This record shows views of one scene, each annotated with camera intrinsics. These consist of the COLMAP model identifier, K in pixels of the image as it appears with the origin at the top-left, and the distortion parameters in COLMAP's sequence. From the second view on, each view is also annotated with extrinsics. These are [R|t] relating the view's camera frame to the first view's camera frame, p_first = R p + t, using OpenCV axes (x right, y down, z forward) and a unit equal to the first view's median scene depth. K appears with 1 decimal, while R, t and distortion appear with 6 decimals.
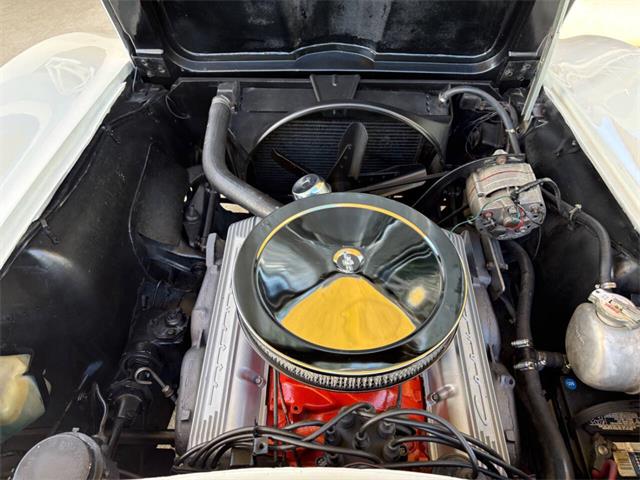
lens RADIAL K [[499.3, 0, 320.0], [0, 499.3, 240.0], [0, 0, 1]] dist [0.019755, 0.002630]
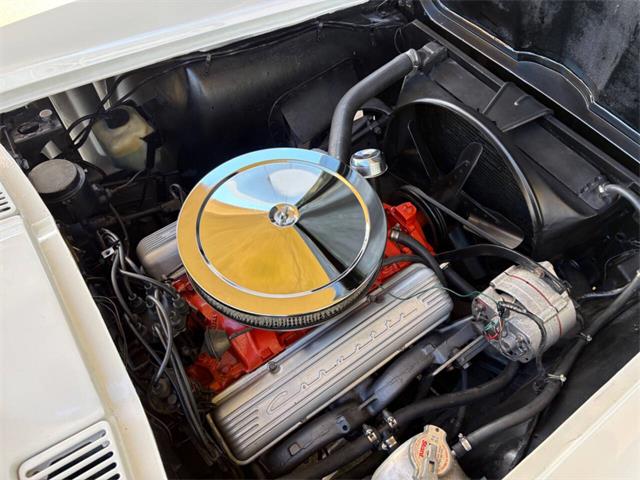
lens RADIAL K [[499.3, 0, 320.0], [0, 499.3, 240.0], [0, 0, 1]] dist [0.019755, 0.002630]
pose [[0.582207, 0.669239, -0.461686, 0.410080], [-0.607883, 0.735402, 0.299438, -0.186717], [0.539920, 0.106316, 0.834975, 0.080550]]
